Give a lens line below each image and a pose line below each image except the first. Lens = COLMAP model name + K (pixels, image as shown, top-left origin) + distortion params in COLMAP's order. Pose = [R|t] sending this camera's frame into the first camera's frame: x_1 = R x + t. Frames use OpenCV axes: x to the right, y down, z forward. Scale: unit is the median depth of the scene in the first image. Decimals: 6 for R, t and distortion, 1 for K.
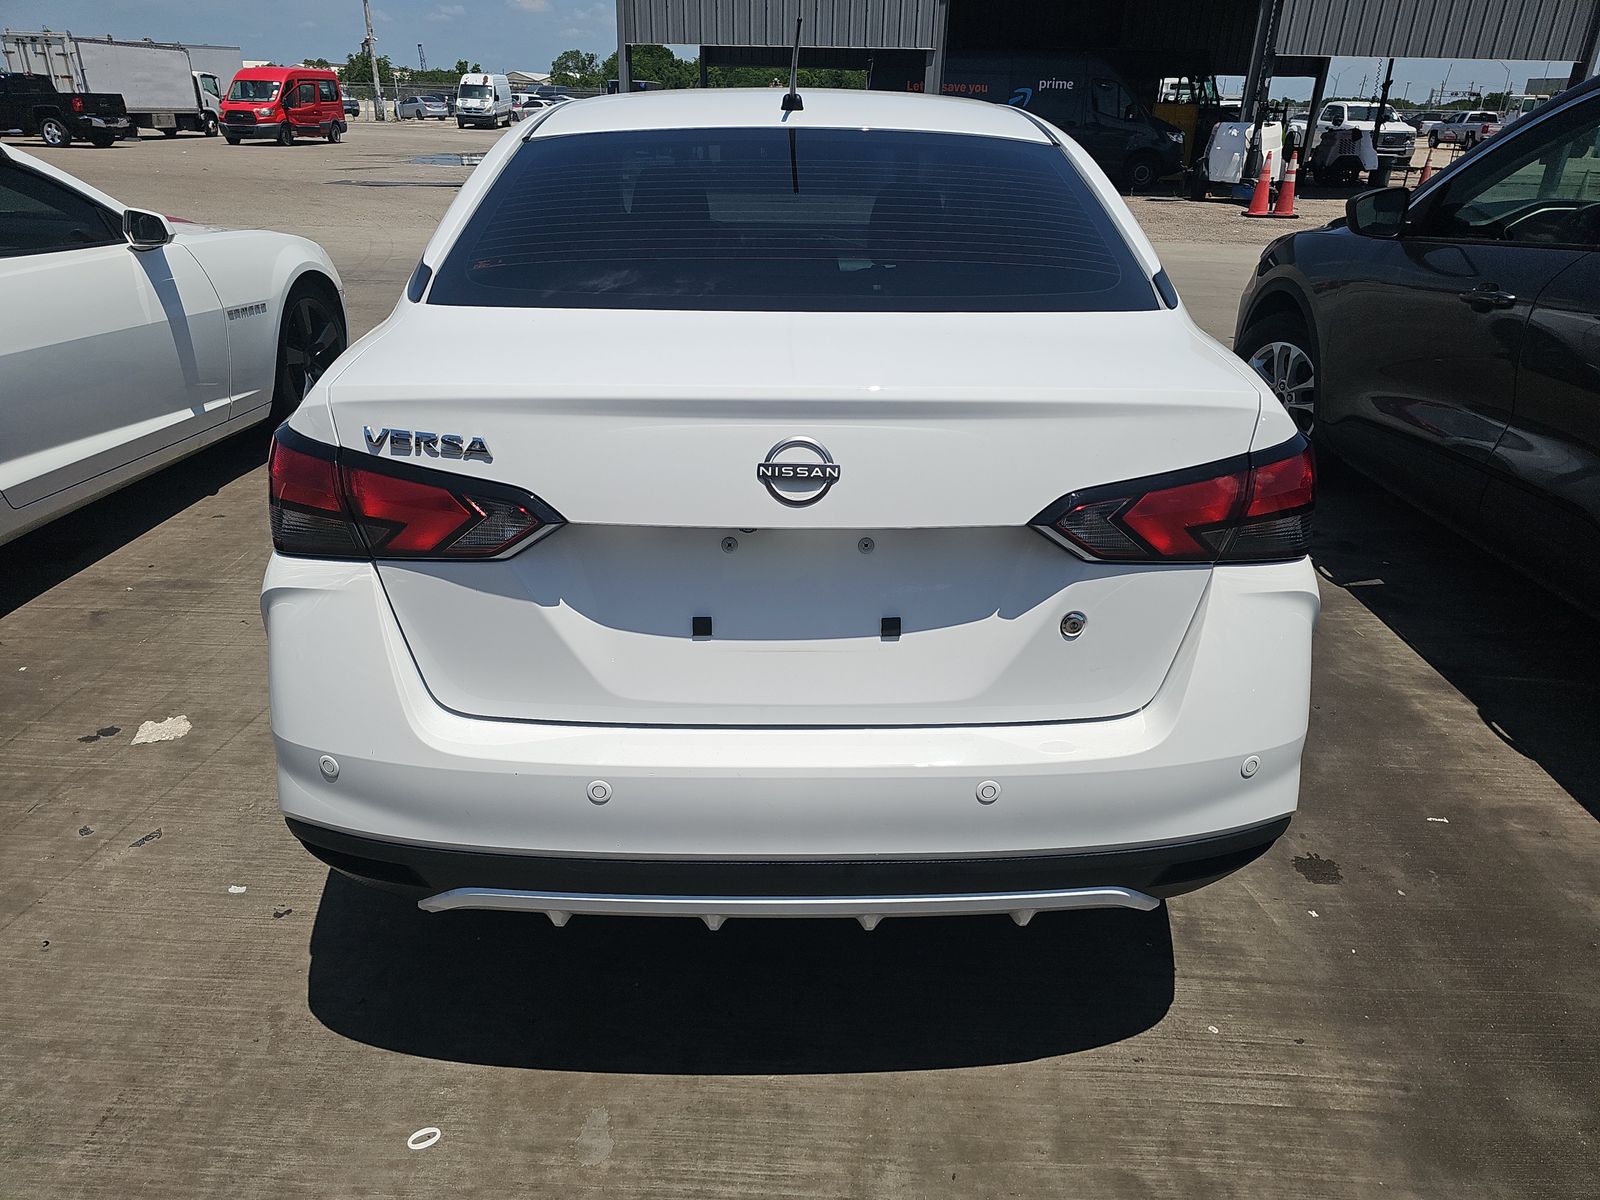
lens RADIAL K [[1062.6, 0, 800.6], [0, 1062.6, 594.9], [0, 0, 1]] dist [0.040905, -0.036067]
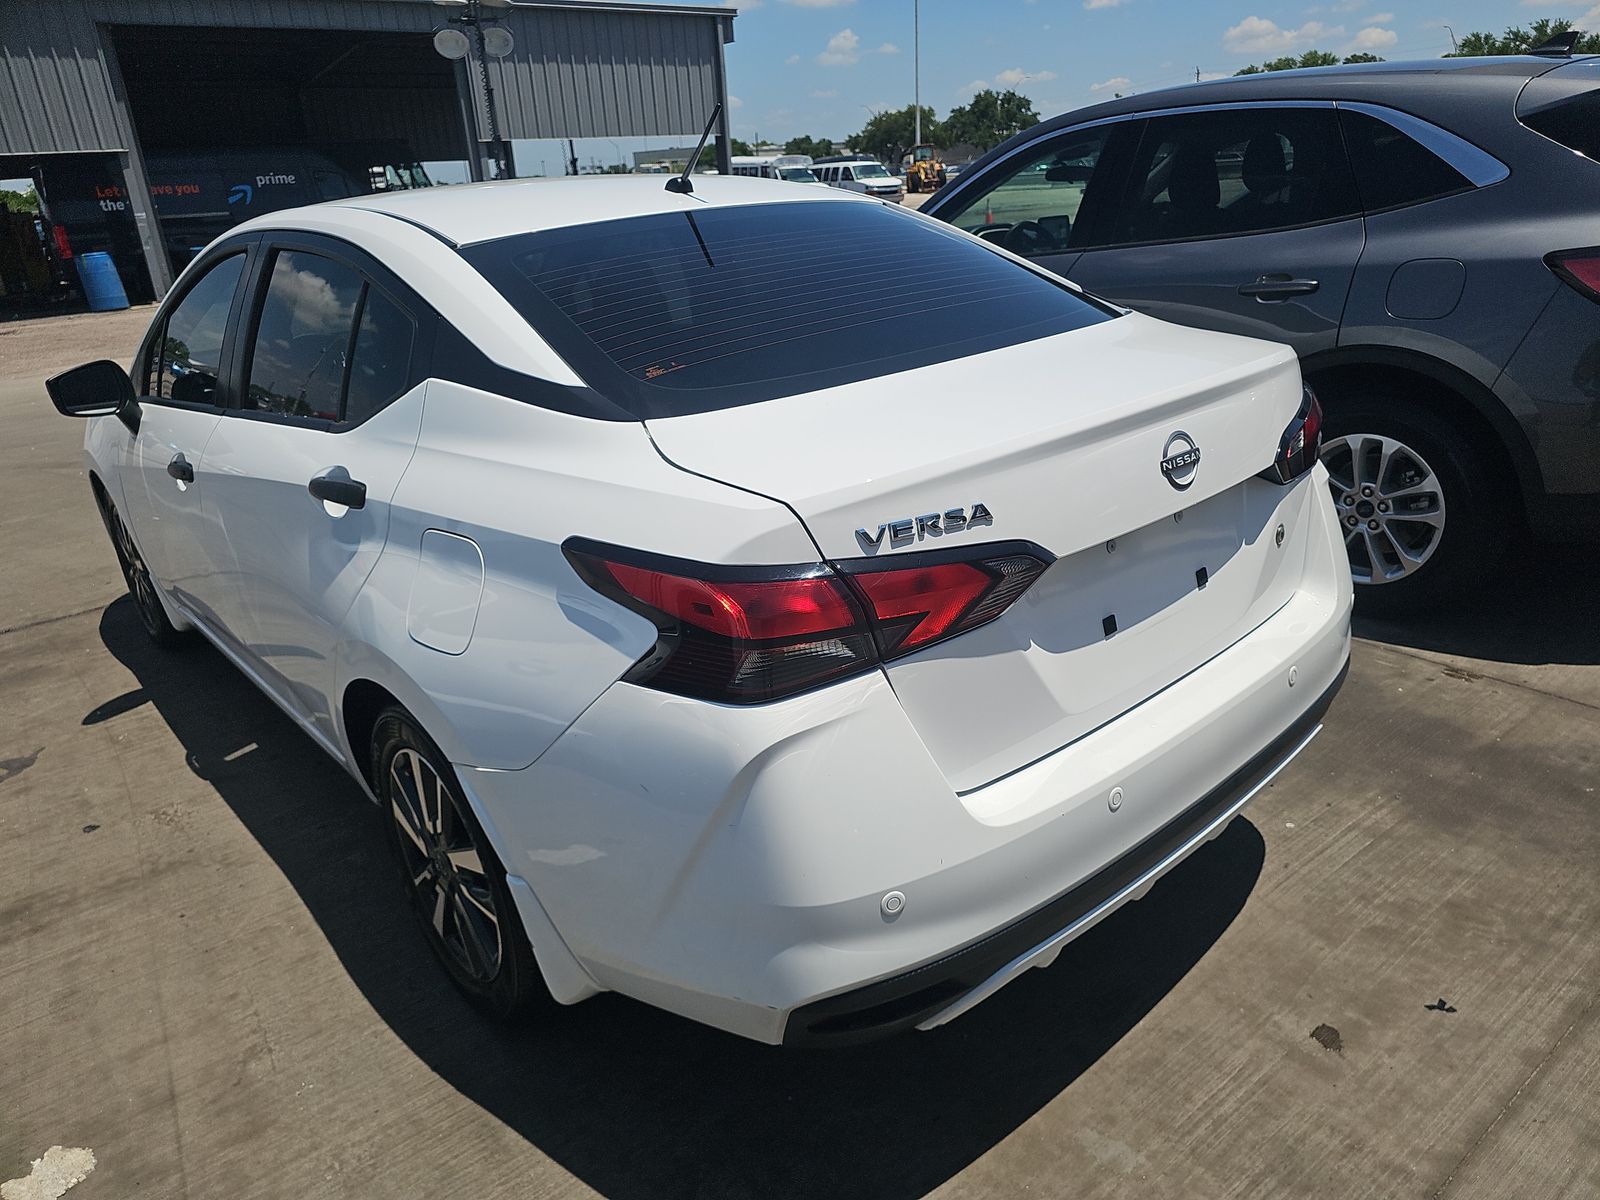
lens RADIAL K [[1063.8, 0, 817.4], [0, 1063.8, 591.5], [0, 0, 1]] dist [0.048635, -0.050171]
pose [[0.755546, -0.295088, 0.584871, -0.842066], [0.336027, 0.940974, 0.040669, -0.131615], [-0.562349, 0.165806, 0.810106, 0.231774]]
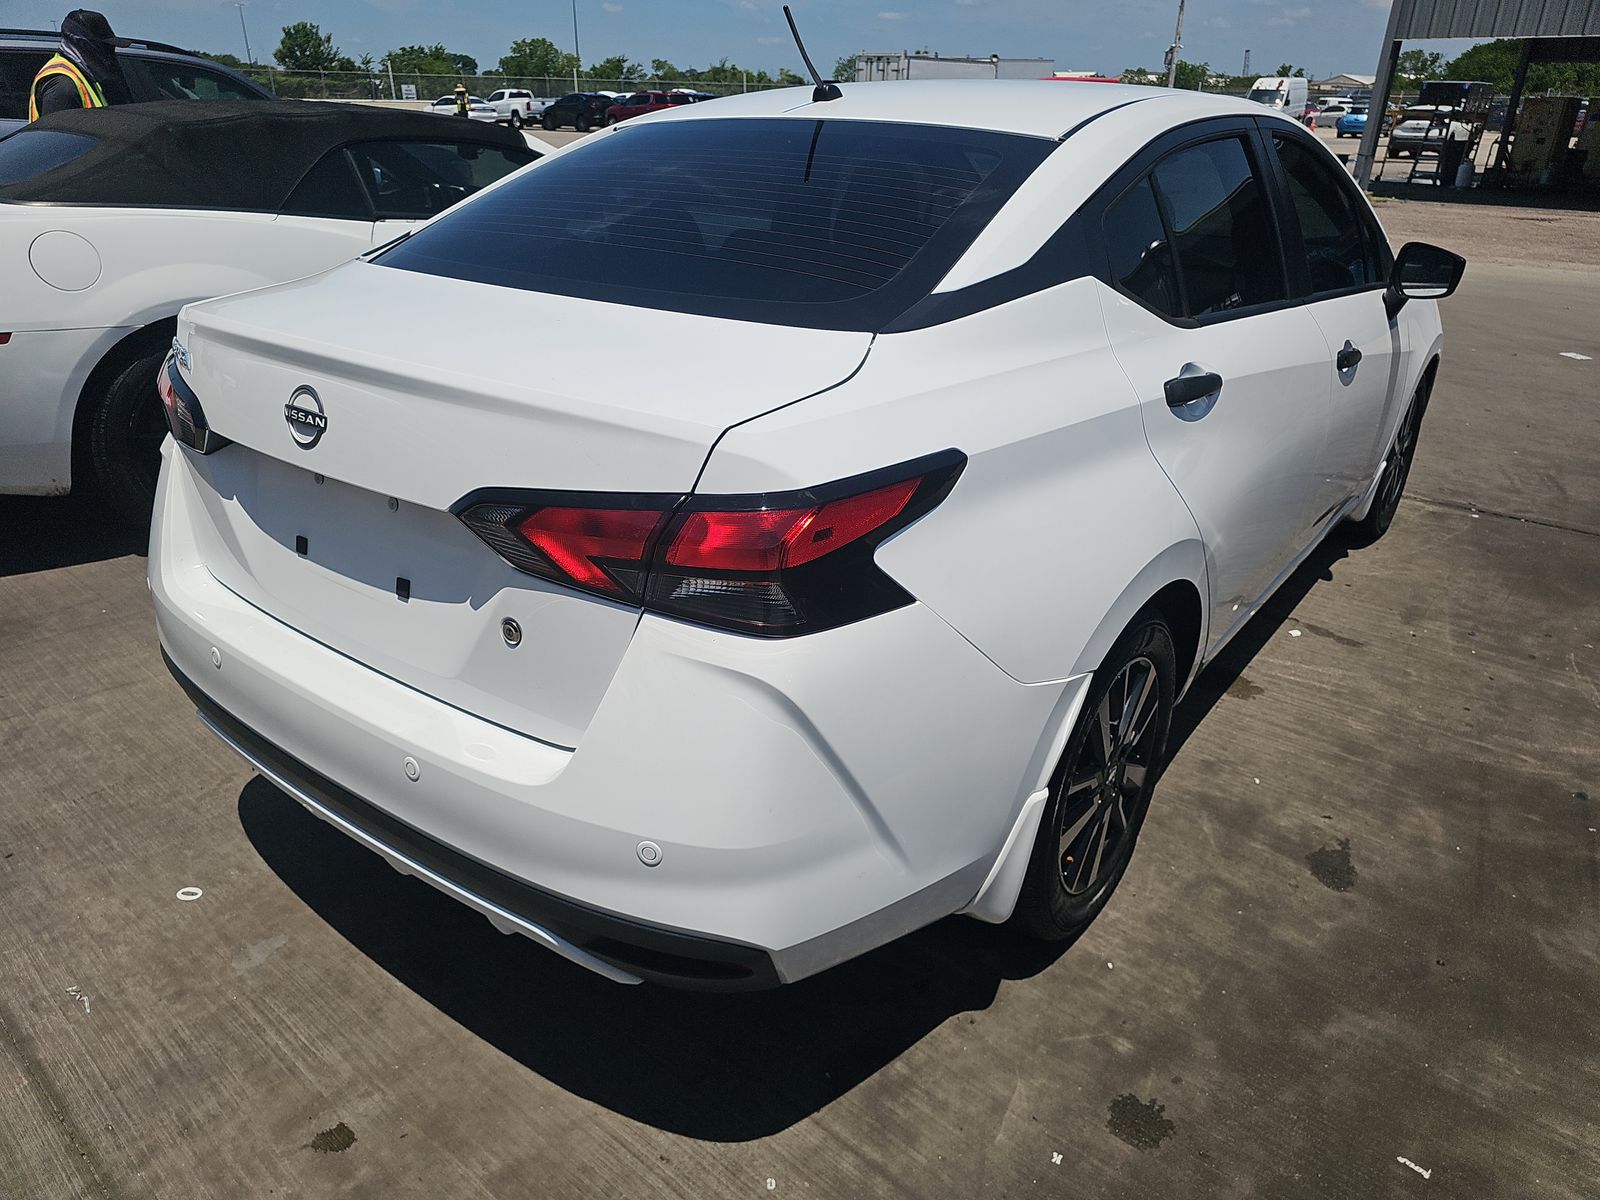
lens RADIAL K [[1064.8, 0, 800.0], [0, 1064.8, 600.0], [0, 0, 1]] dist [0.041699, -0.043861]
pose [[0.785444, 0.252634, -0.565025, 0.858873], [-0.253790, 0.964087, 0.078269, -0.120766], [0.564507, 0.081922, 0.821353, 0.320211]]
